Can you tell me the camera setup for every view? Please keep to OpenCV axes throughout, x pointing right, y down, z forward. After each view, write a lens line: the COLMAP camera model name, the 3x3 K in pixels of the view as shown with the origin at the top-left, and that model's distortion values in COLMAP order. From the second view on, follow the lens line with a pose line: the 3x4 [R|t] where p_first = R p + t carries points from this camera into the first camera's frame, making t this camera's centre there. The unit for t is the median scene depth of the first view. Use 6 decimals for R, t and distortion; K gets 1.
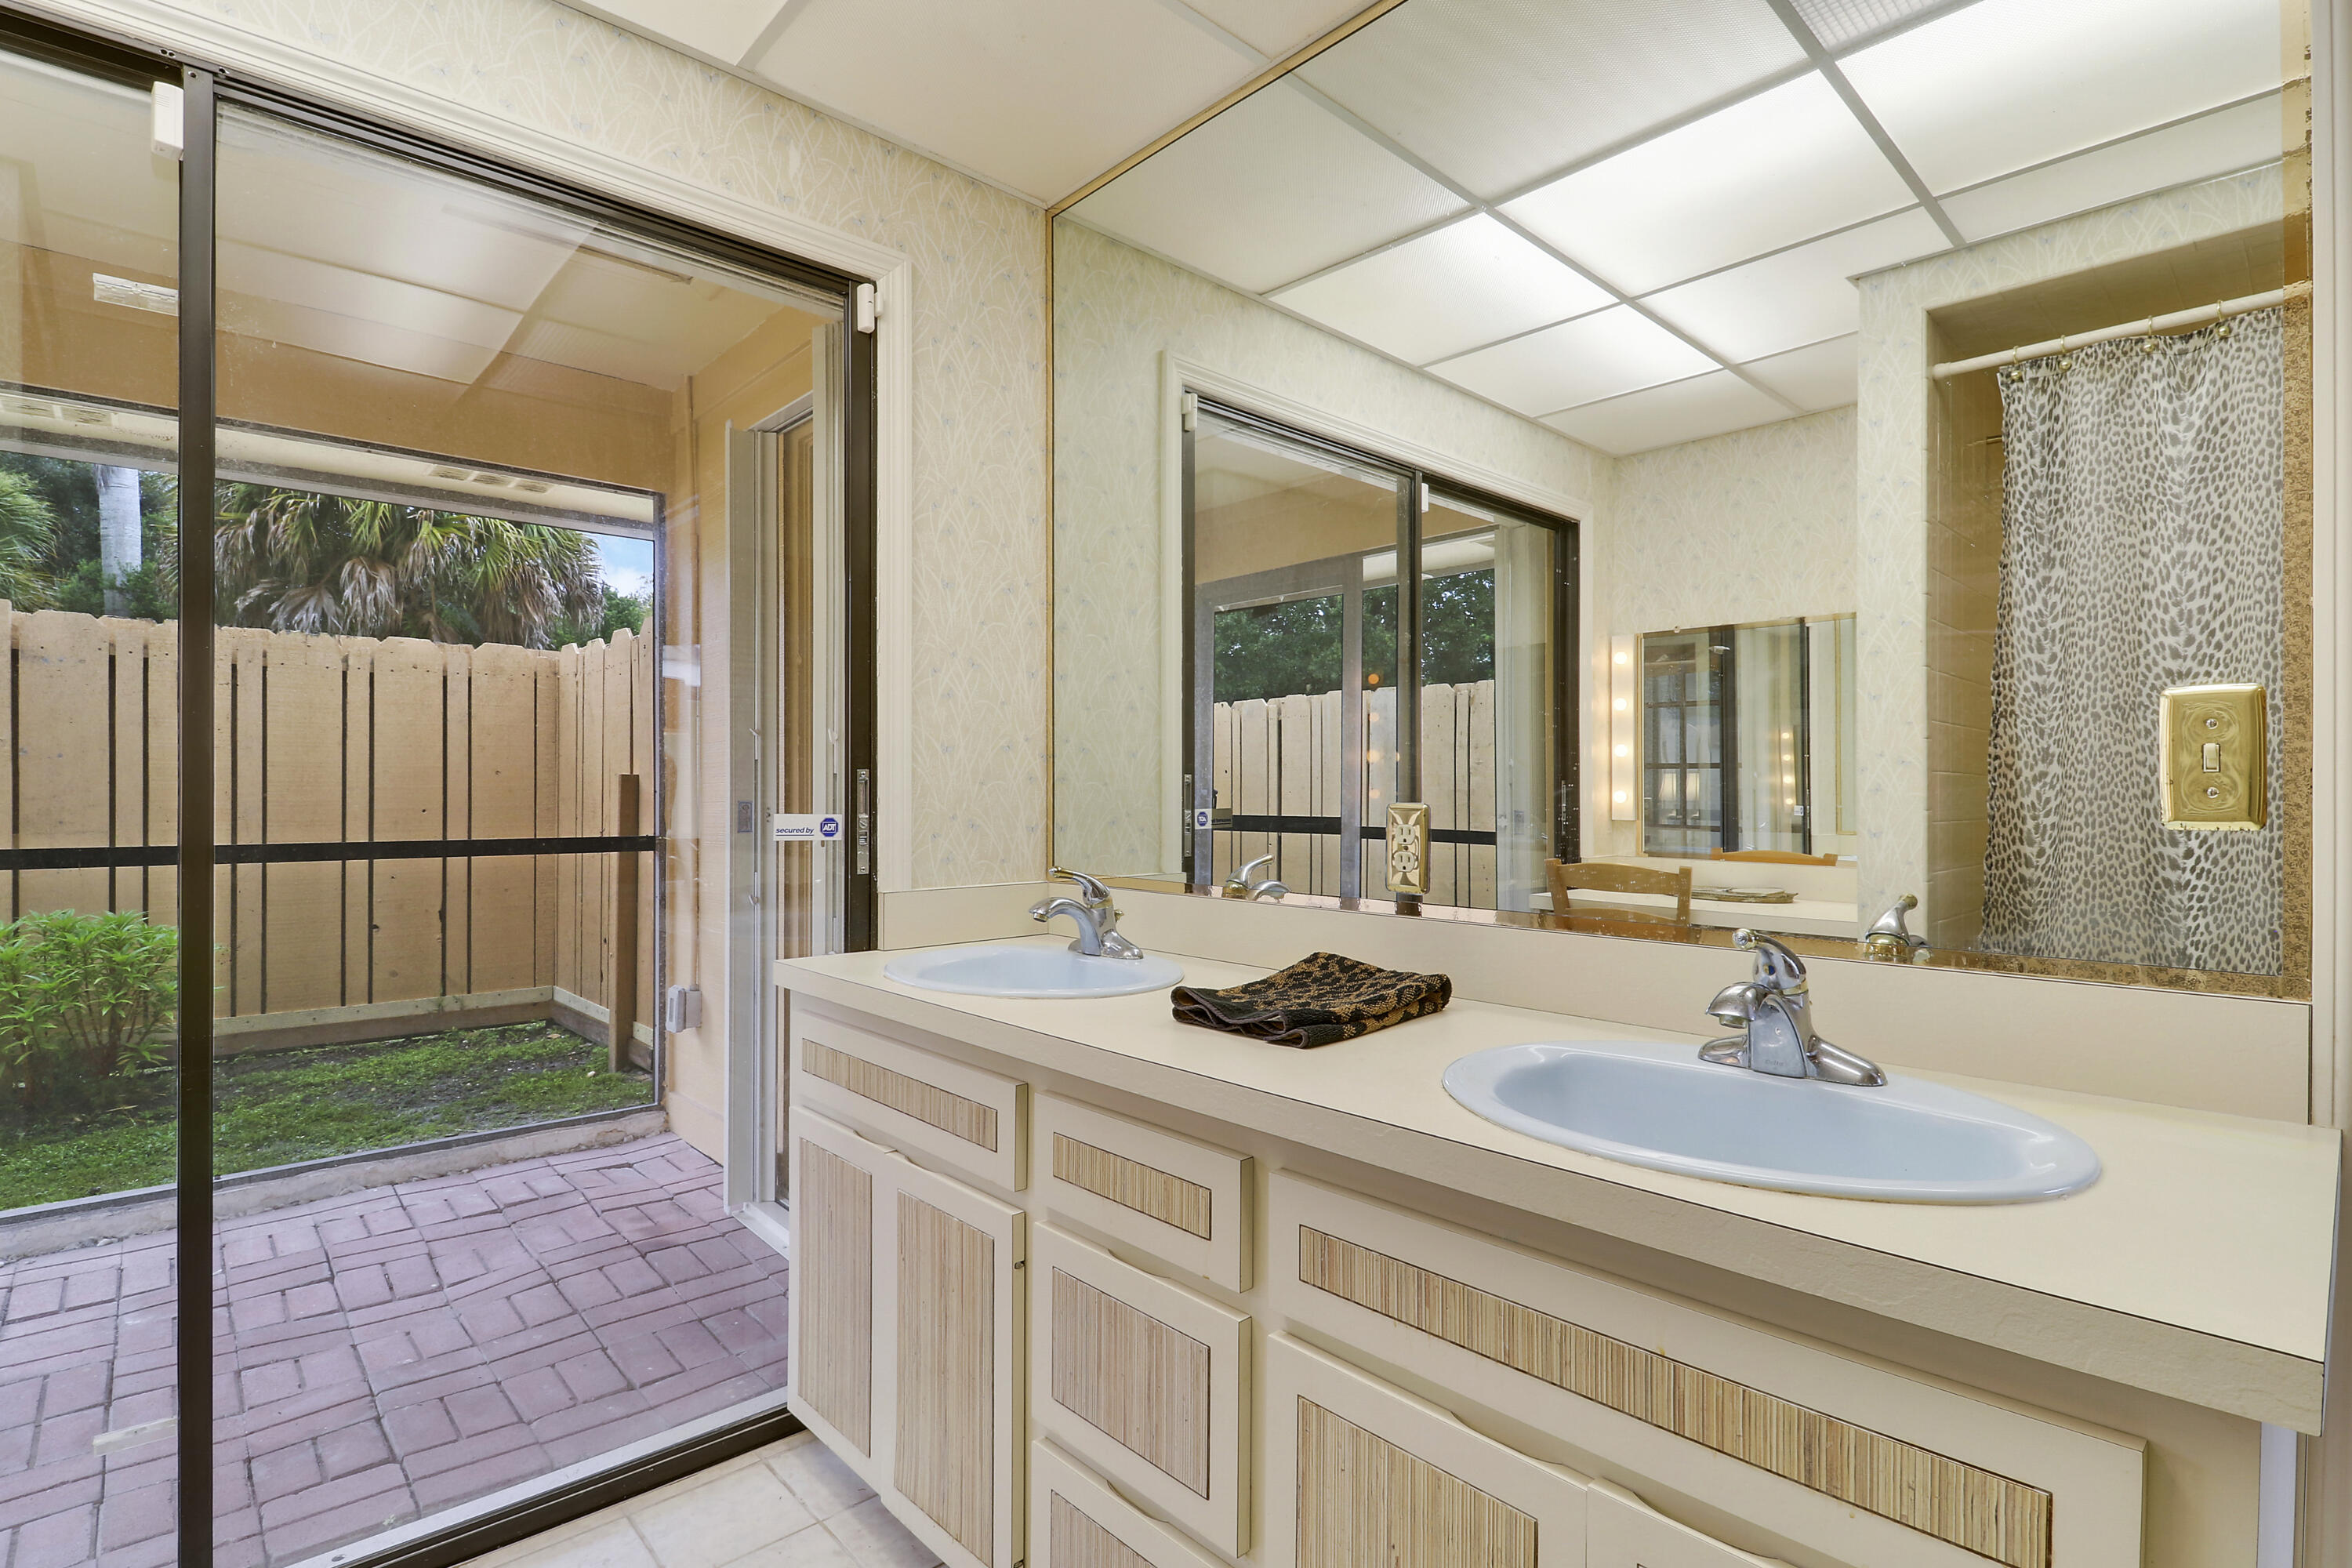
lens RADIAL K [[1101.9, 0, 1154.6], [0, 1101.9, 789.1], [0, 0, 1]] dist [0.001872, -0.013534]
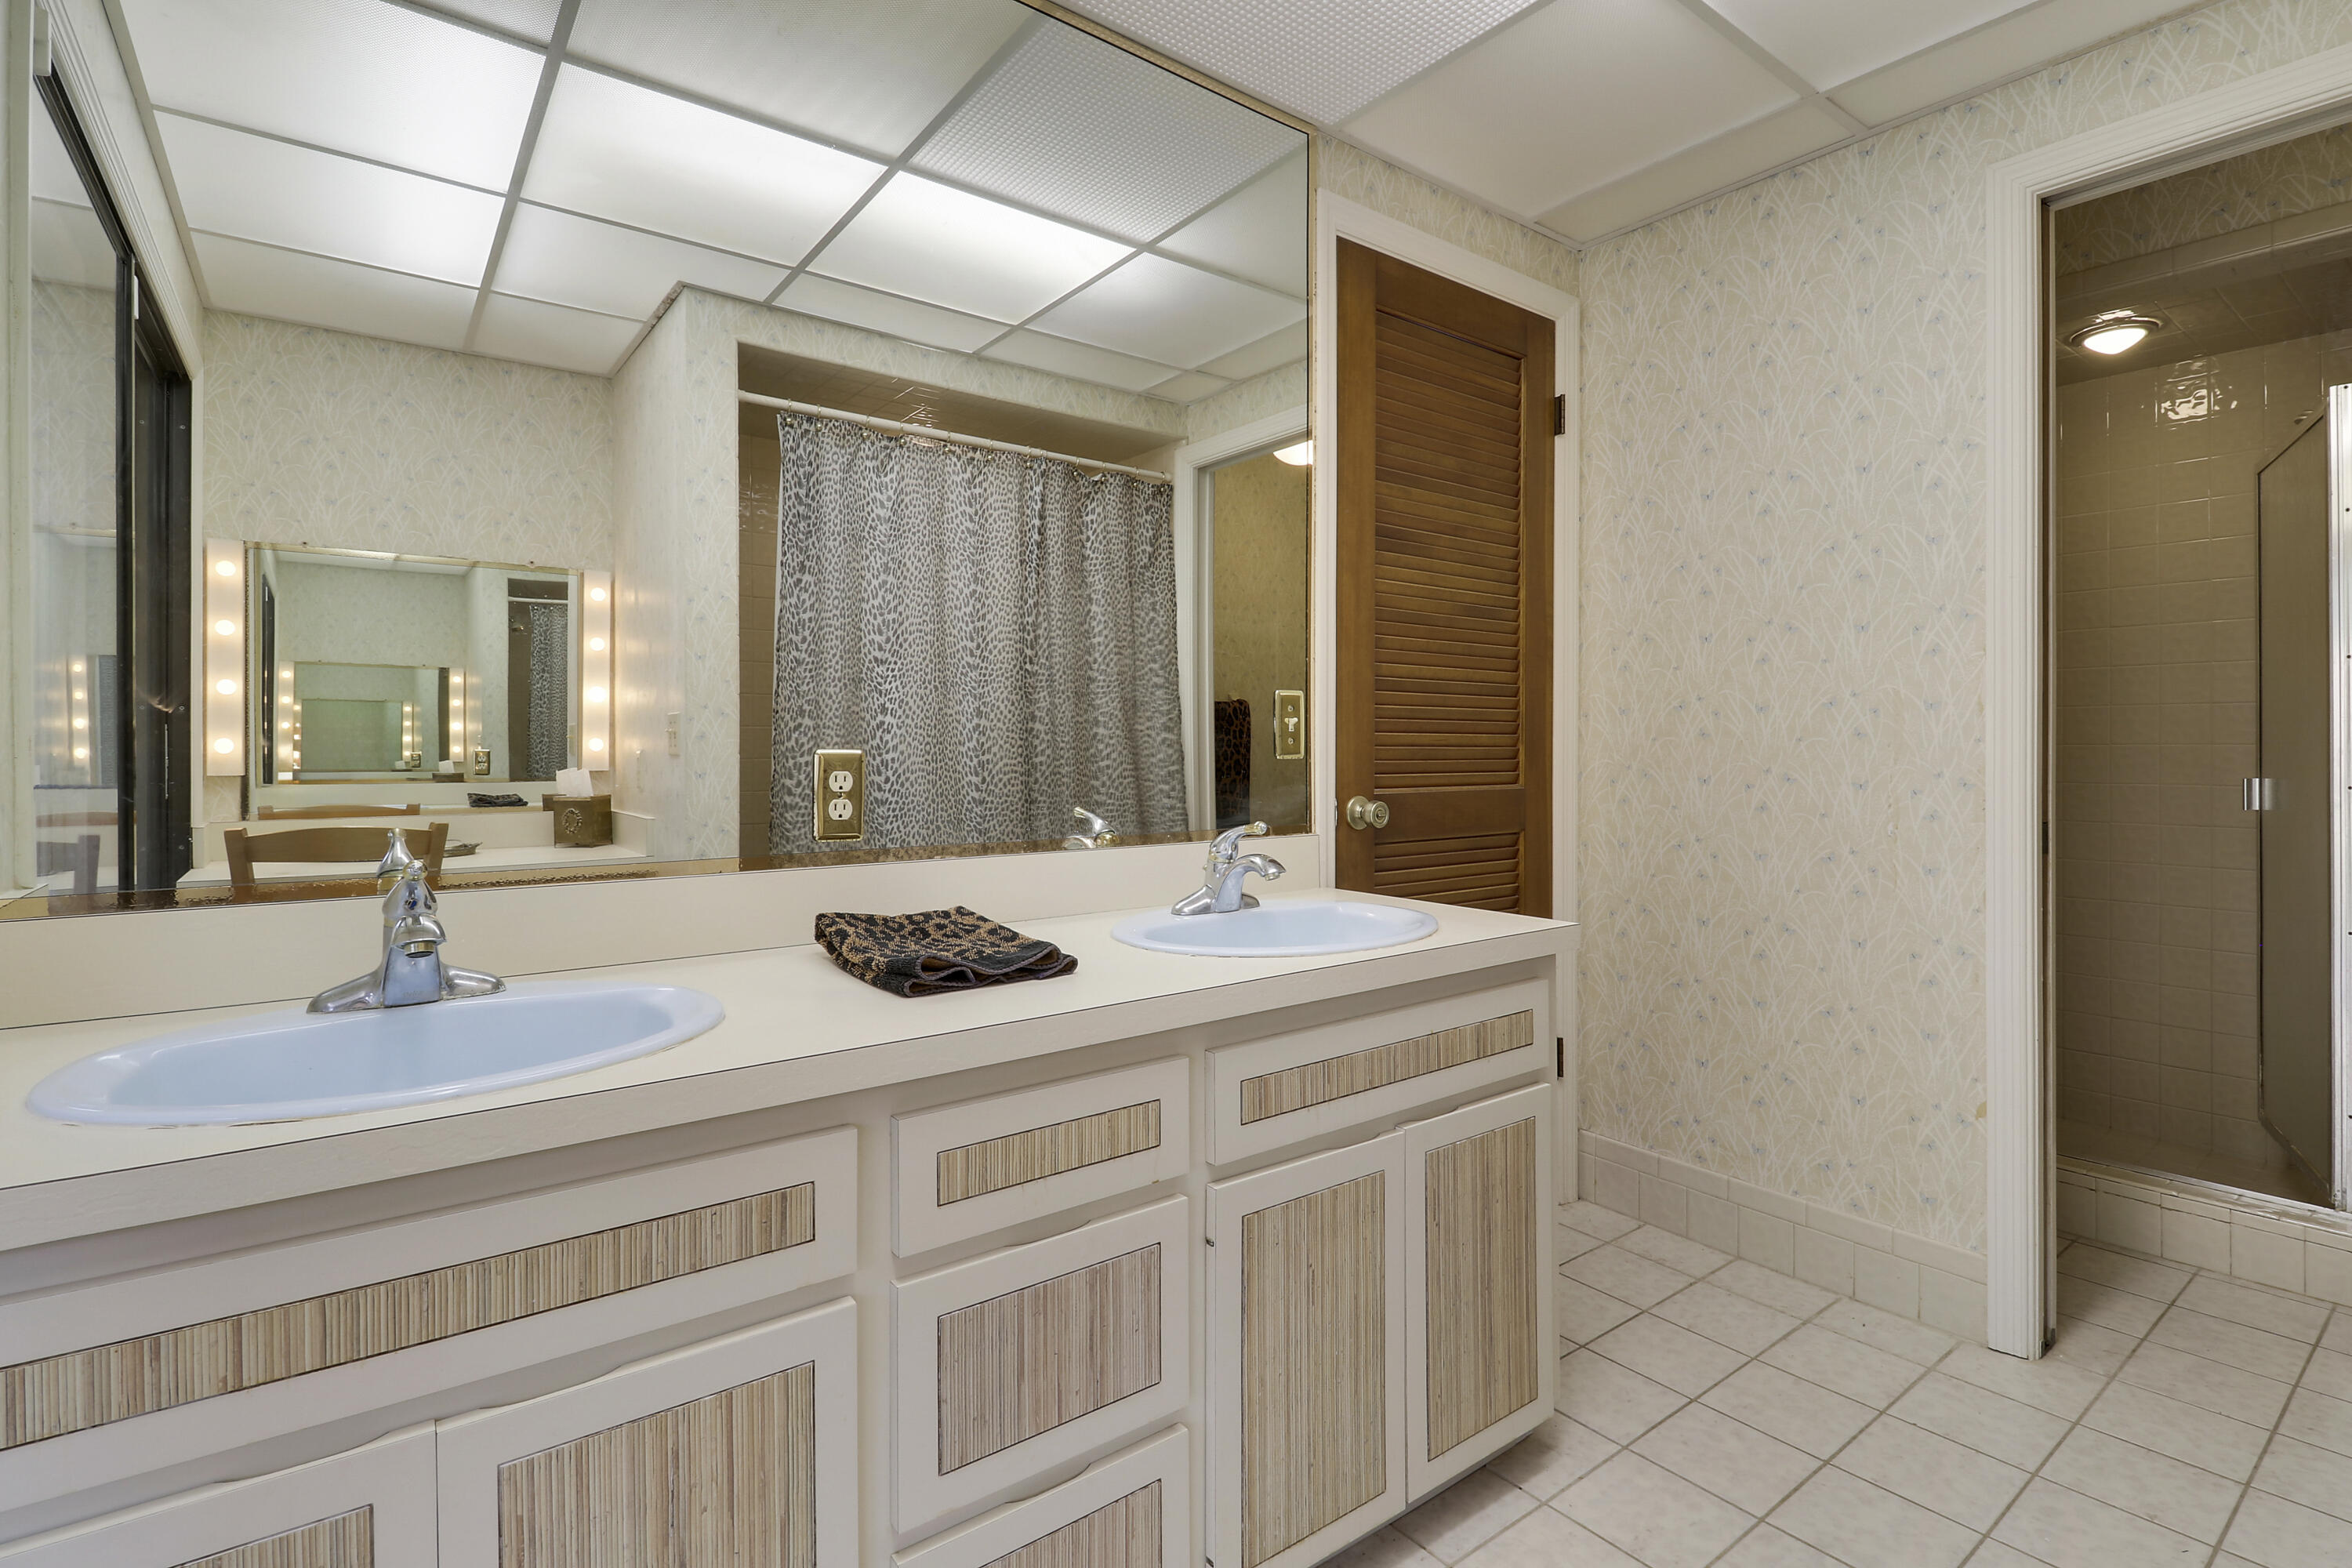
lens RADIAL K [[1101.9, 0, 1153.6], [0, 1101.9, 763.2], [0, 0, 1]] dist [0.001872, -0.013534]
pose [[0.106311, -0.016391, 0.994198, -0.531405], [-0.007431, 0.999823, 0.017278, 0.006310], [-0.994305, -0.009224, 0.106170, 0.461496]]
